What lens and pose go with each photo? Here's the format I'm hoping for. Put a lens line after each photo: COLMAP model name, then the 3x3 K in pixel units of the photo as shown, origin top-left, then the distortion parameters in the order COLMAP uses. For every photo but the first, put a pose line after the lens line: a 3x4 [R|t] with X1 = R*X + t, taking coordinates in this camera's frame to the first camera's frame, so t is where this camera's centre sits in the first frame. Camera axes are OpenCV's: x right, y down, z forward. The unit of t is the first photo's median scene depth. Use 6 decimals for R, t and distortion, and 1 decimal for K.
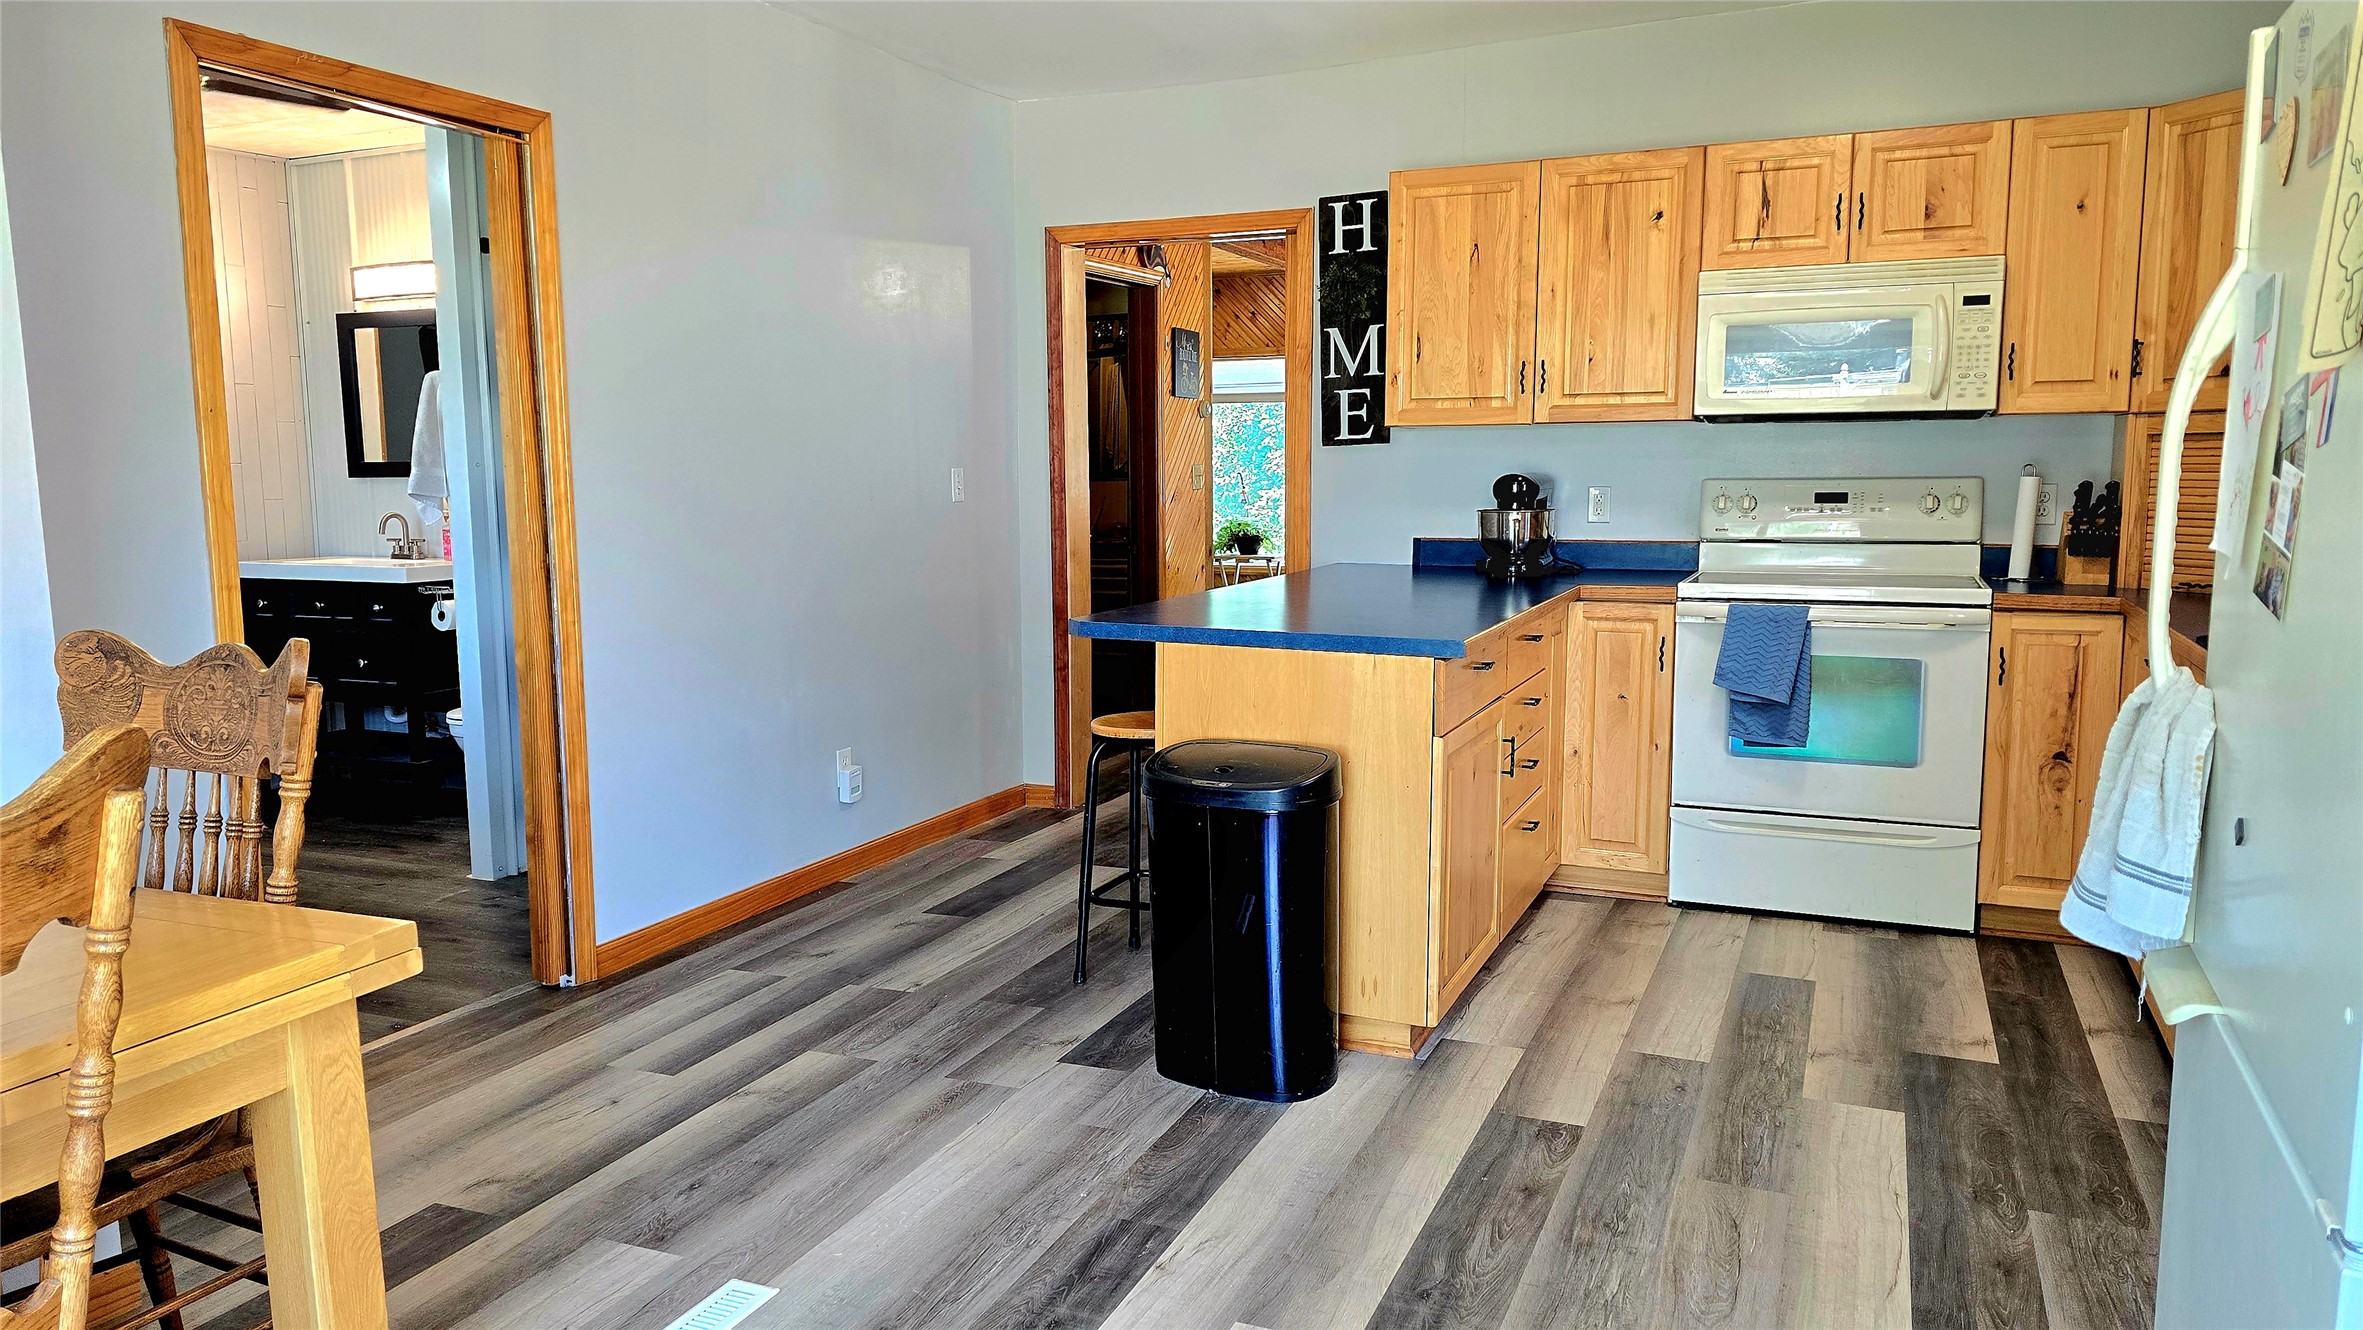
lens RADIAL K [[1579.0, 0, 1180.7], [0, 1579.0, 659.3], [0, 0, 1]] dist [0.065771, -0.069589]
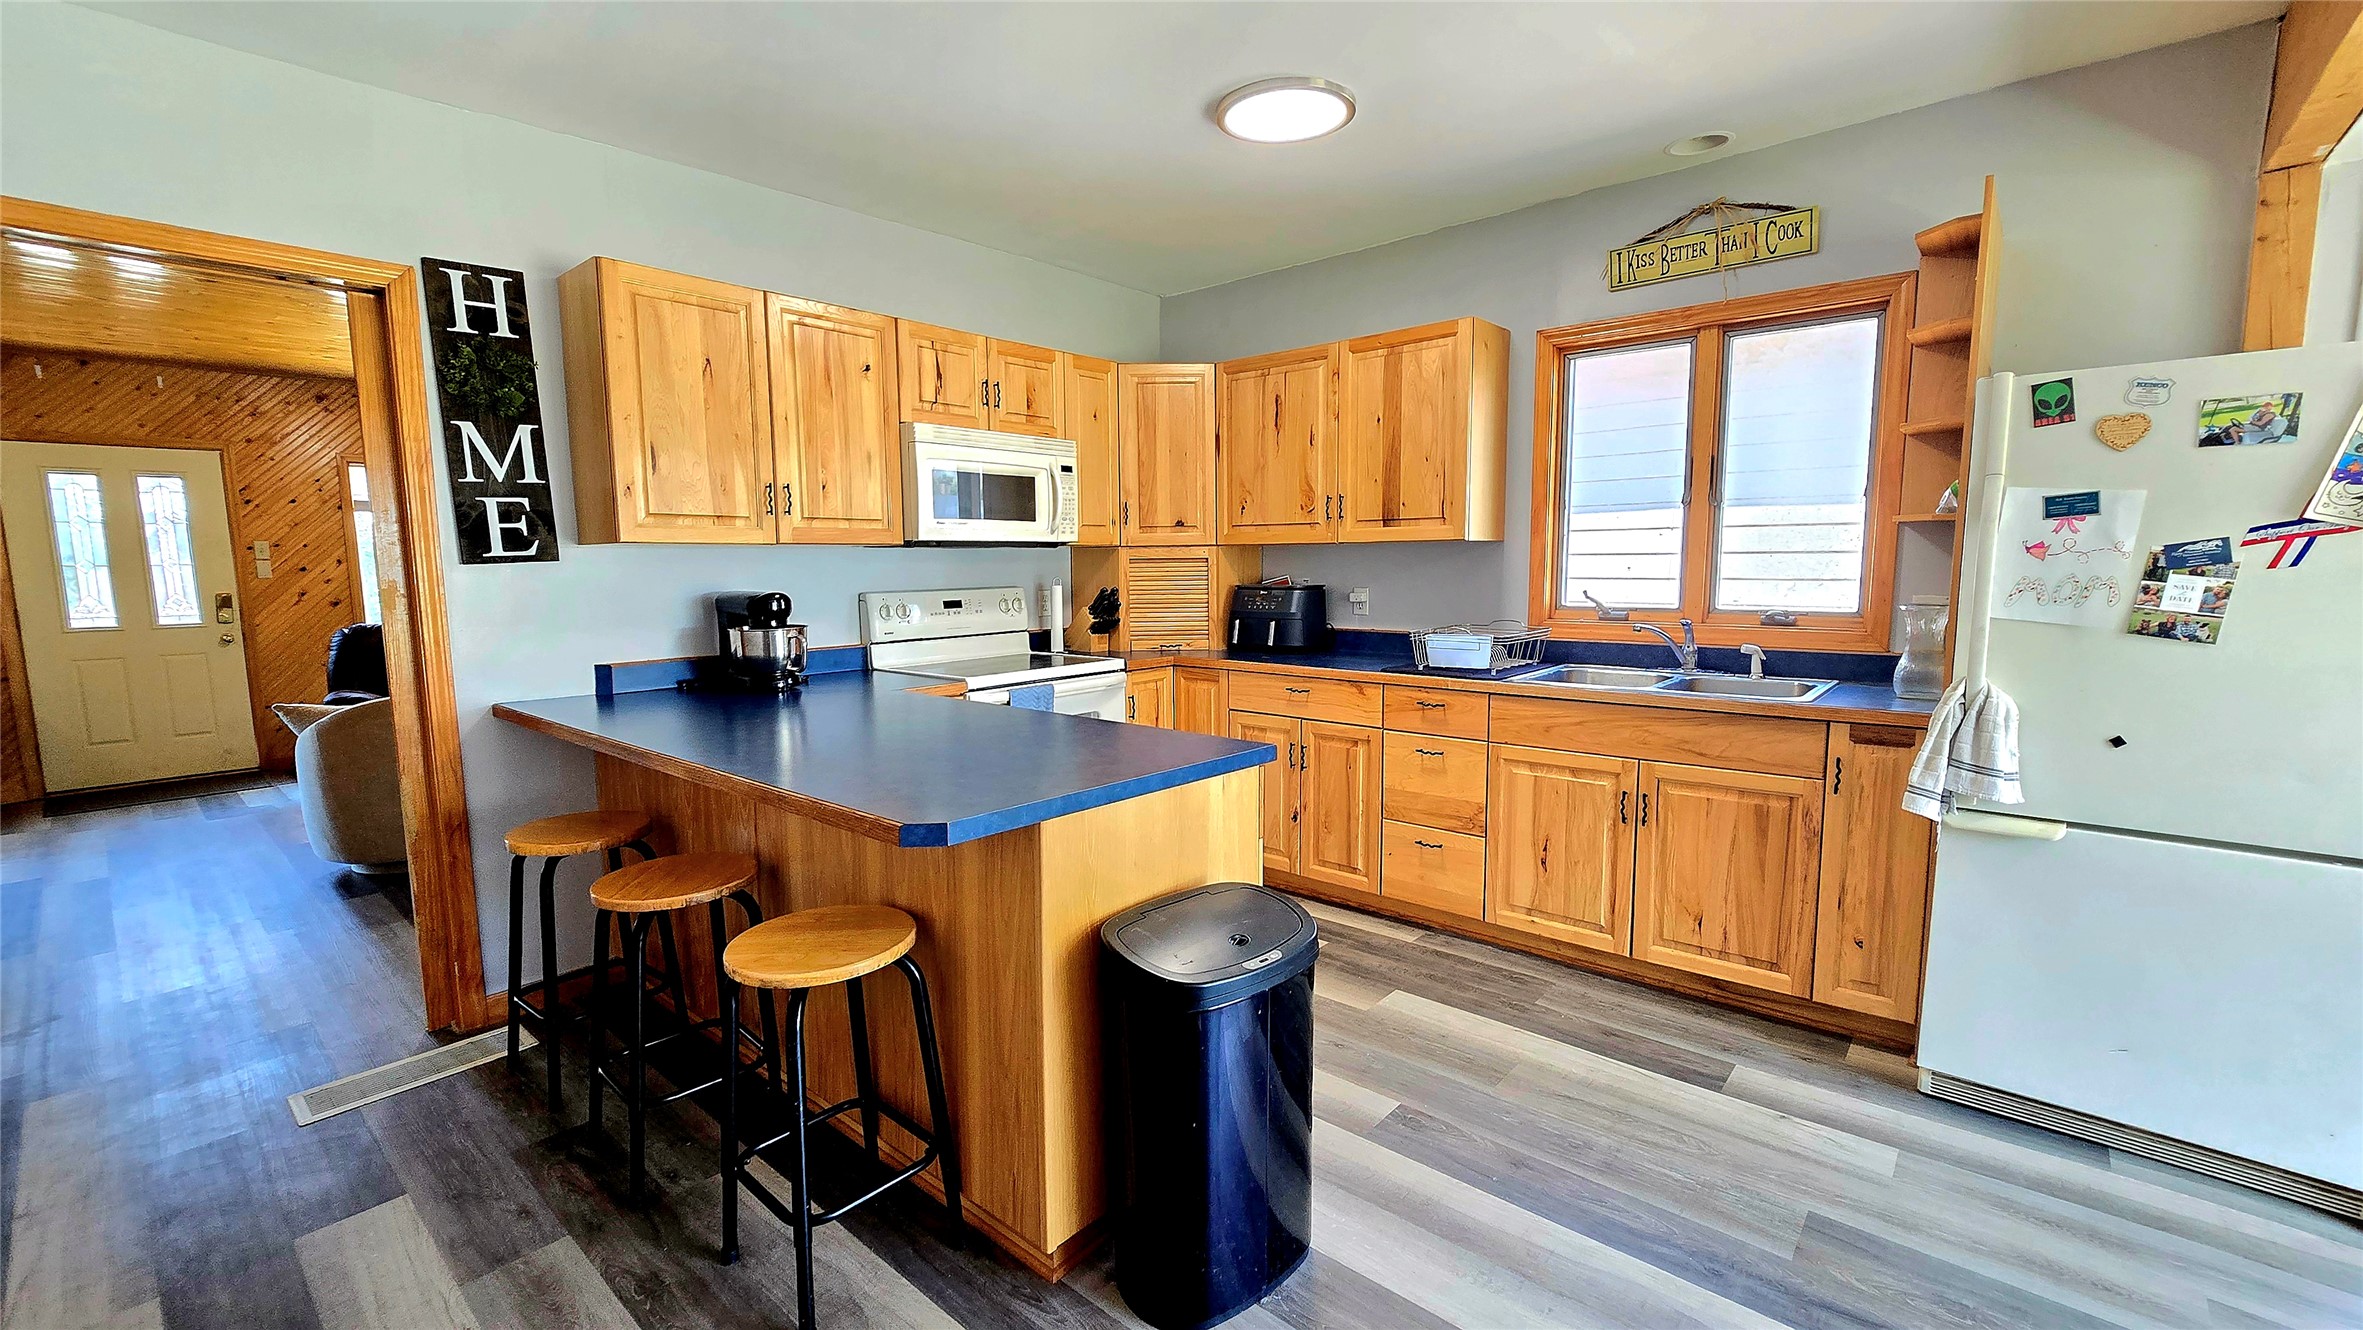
lens RADIAL K [[969.4, 0, 1178.3], [0, 969.4, 678.0], [0, 0, 1]] dist [-0.009915, -0.000698]
pose [[0.304960, -0.111556, 0.945809, -0.301695], [0.123794, 0.989333, 0.076774, -0.075803], [-0.944285, 0.093673, 0.315517, 0.547015]]
